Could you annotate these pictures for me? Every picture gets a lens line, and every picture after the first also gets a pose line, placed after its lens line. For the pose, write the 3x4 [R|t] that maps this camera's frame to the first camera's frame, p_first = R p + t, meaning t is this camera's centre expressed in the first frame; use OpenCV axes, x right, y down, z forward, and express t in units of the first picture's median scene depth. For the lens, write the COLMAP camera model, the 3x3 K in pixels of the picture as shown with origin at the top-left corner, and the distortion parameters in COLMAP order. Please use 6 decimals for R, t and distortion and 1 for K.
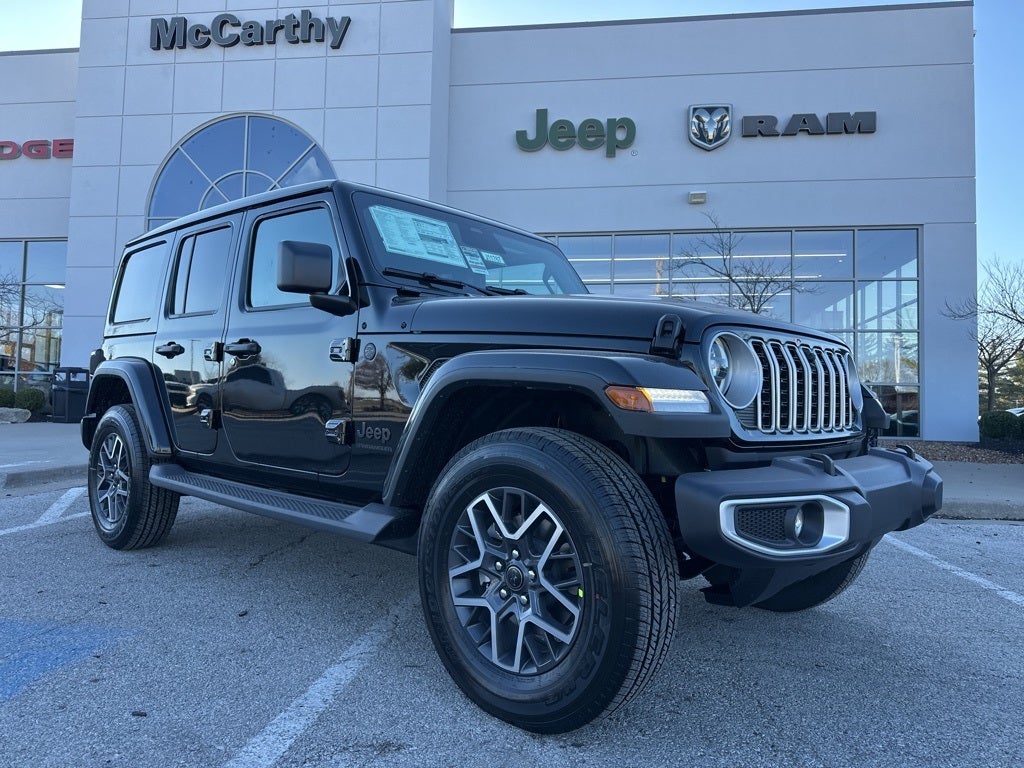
lens RADIAL K [[717.1, 0, 508.1], [0, 717.1, 386.9], [0, 0, 1]] dist [0.050349, -0.058701]
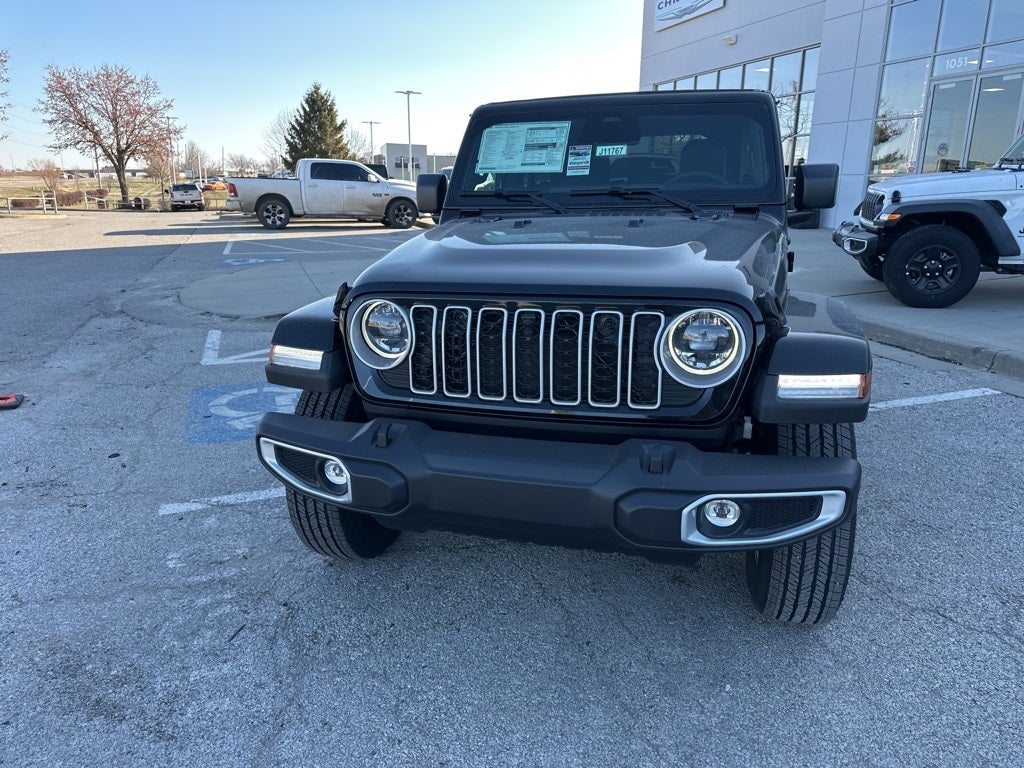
lens RADIAL K [[716.4, 0, 507.6], [0, 716.4, 377.2], [0, 0, 1]] dist [0.050349, -0.057376]
pose [[0.457877, 0.209228, -0.864044, 1.322258], [0.042004, 0.965734, 0.256111, -0.225293], [0.888023, -0.153561, 0.433399, 0.656129]]
